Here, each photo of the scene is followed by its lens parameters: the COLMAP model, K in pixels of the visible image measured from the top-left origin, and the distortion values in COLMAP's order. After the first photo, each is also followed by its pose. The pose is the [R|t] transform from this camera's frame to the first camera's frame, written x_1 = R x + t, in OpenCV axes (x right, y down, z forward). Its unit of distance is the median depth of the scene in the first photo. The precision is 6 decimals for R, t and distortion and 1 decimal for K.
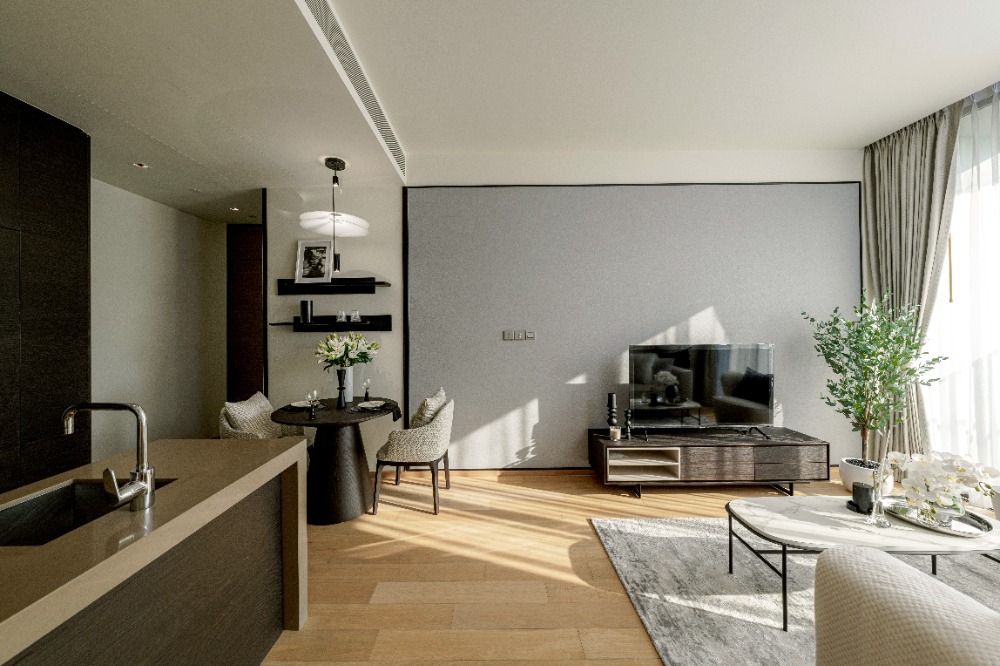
lens RADIAL K [[352.2, 0, 498.8], [0, 352.2, 323.9], [0, 0, 1]] dist [-0.001146, -0.000035]
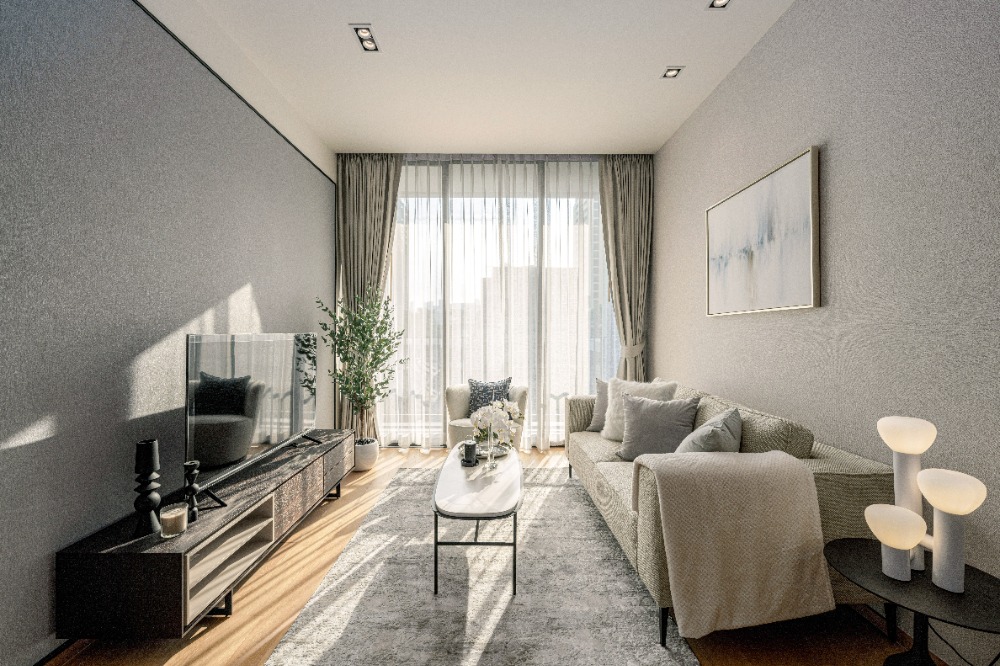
lens RADIAL K [[399.6, 0, 496.9], [0, 399.6, 328.2], [0, 0, 1]] dist [-0.000383, -0.000162]
pose [[0.034201, 0.010926, 0.999355, -0.200755], [-0.007513, 0.999915, -0.010675, 0.052951], [-0.999387, -0.007143, 0.034280, 0.546616]]
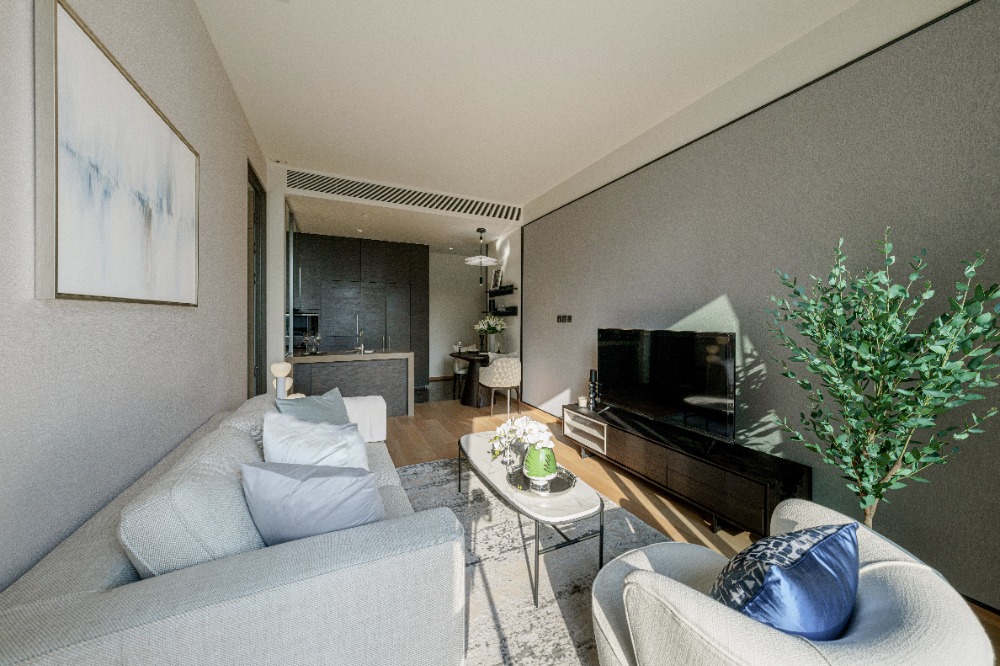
lens RADIAL K [[352.2, 0, 498.8], [0, 352.2, 323.9], [0, 0, 1]] dist [-0.001146, -0.000035]
pose [[0.411922, 0.020318, -0.910993, 1.283271], [-0.000155, 0.999753, 0.022228, 0.022969], [0.911219, -0.009015, 0.411823, 0.259047]]
